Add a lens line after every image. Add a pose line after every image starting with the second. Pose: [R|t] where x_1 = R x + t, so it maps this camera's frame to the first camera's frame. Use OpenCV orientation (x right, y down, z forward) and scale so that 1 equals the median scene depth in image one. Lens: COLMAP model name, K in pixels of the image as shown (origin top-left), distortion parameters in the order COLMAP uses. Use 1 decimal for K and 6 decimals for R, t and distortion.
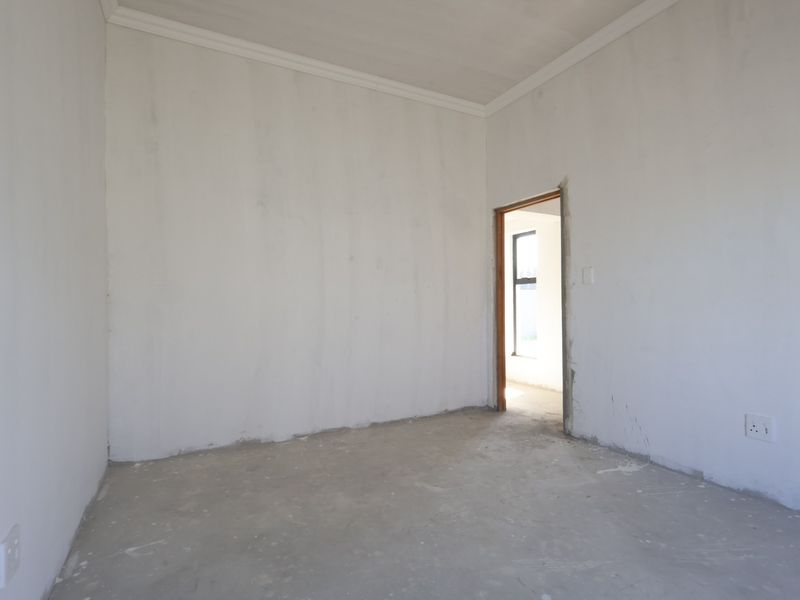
lens RADIAL K [[417.4, 0, 400.0], [0, 417.4, 300.0], [0, 0, 1]] dist [0.001155, 0.000266]
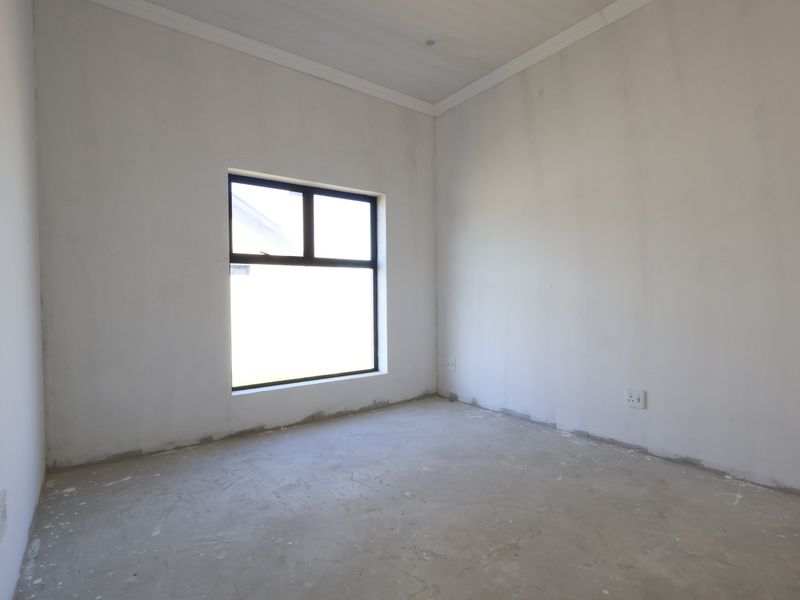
lens RADIAL K [[417.4, 0, 400.0], [0, 417.4, 300.0], [0, 0, 1]] dist [0.001155, 0.000266]
pose [[-0.987512, 0.017374, -0.156582, 0.486595], [0.018027, 0.999834, -0.002753, 0.021645], [0.156508, -0.005541, -0.987661, 2.014447]]
